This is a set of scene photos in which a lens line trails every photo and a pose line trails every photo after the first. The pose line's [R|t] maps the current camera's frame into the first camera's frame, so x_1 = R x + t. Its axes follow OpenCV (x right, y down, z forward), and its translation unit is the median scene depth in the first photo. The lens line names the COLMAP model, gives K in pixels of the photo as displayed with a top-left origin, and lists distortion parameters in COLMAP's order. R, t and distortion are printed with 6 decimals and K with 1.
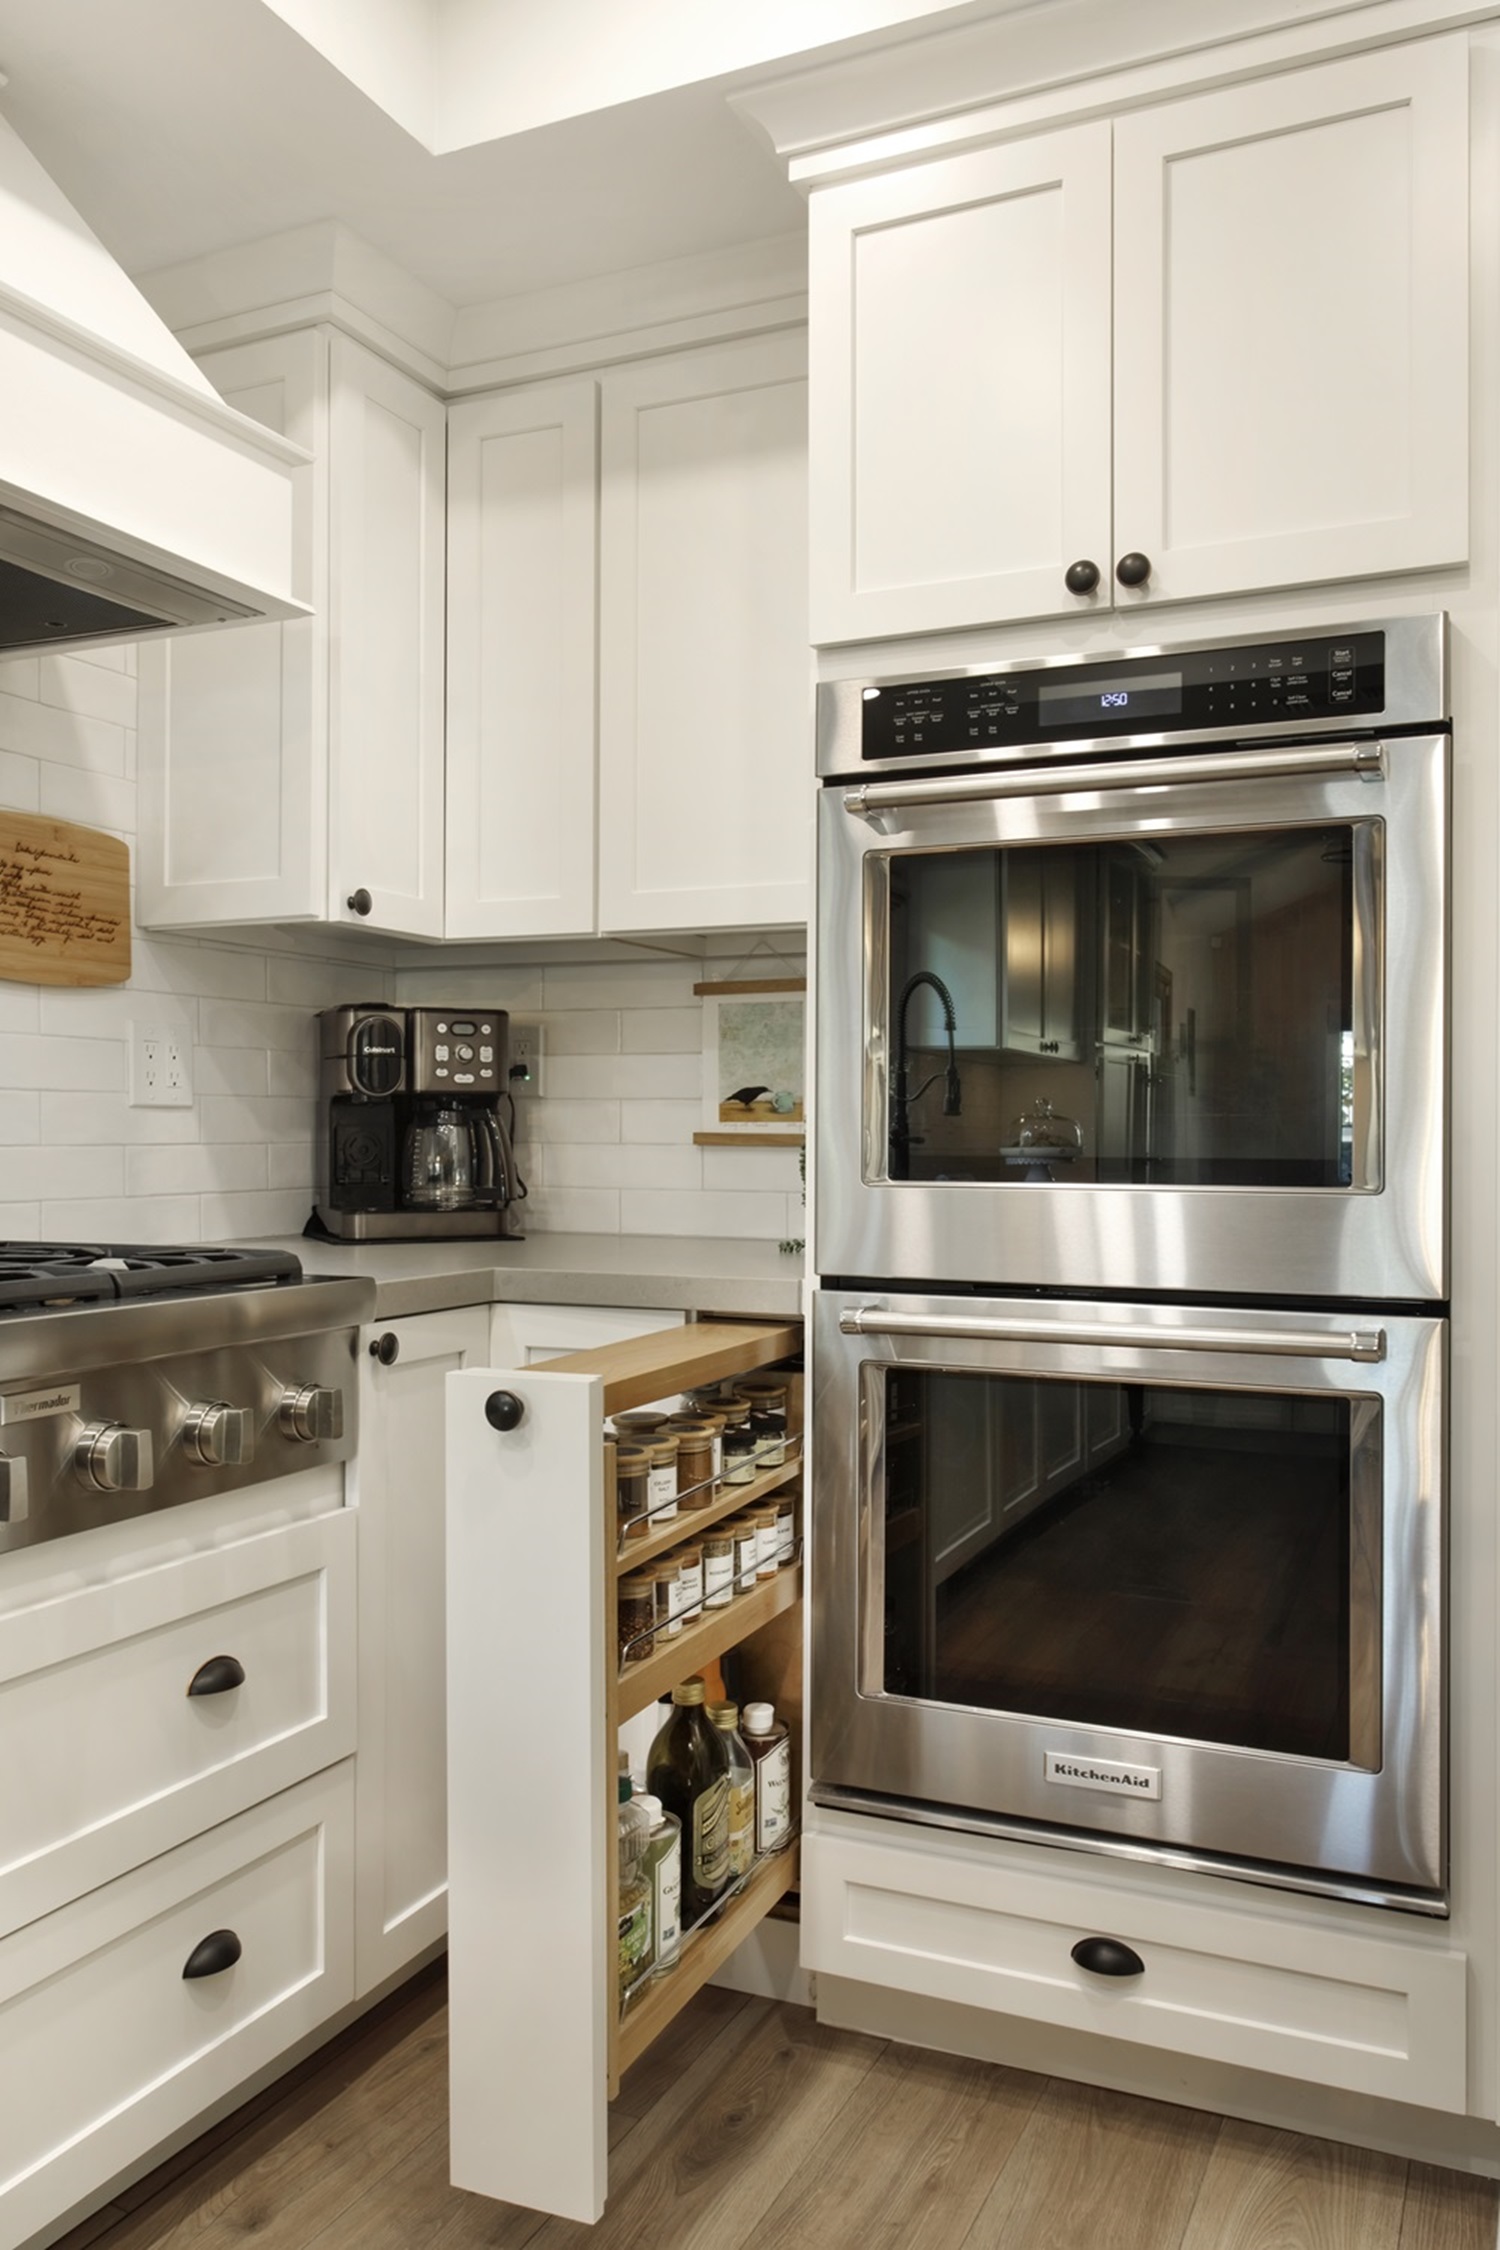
lens RADIAL K [[1786.7, 0, 553.0], [0, 1786.7, 1135.4], [0, 0, 1]] dist [0.002772, -0.000445]
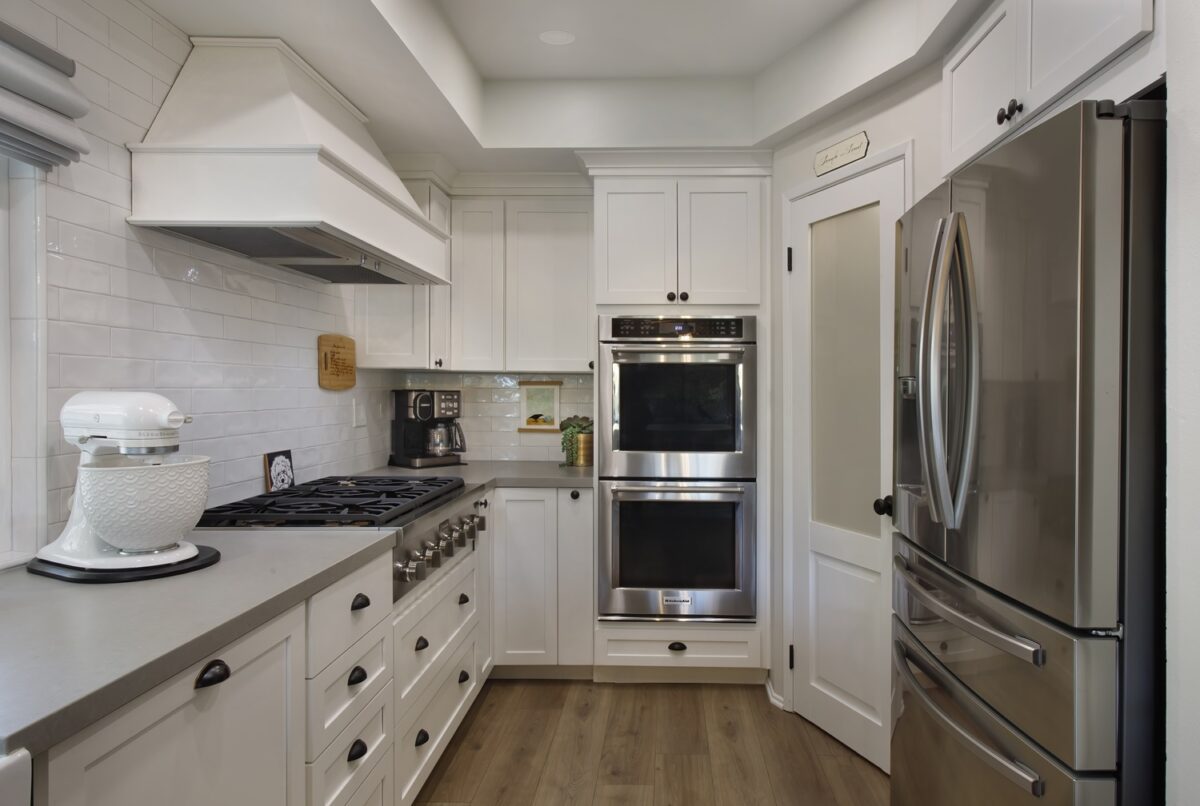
lens RADIAL K [[744.9, 0, 600.0], [0, 744.9, 403.0], [0, 0, 1]] dist [0.000503, -0.000442]
pose [[0.922217, -0.008807, 0.386571, -0.348858], [0.005336, 0.999935, 0.010050, -0.069297], [-0.386635, -0.007206, 0.922205, -0.324871]]
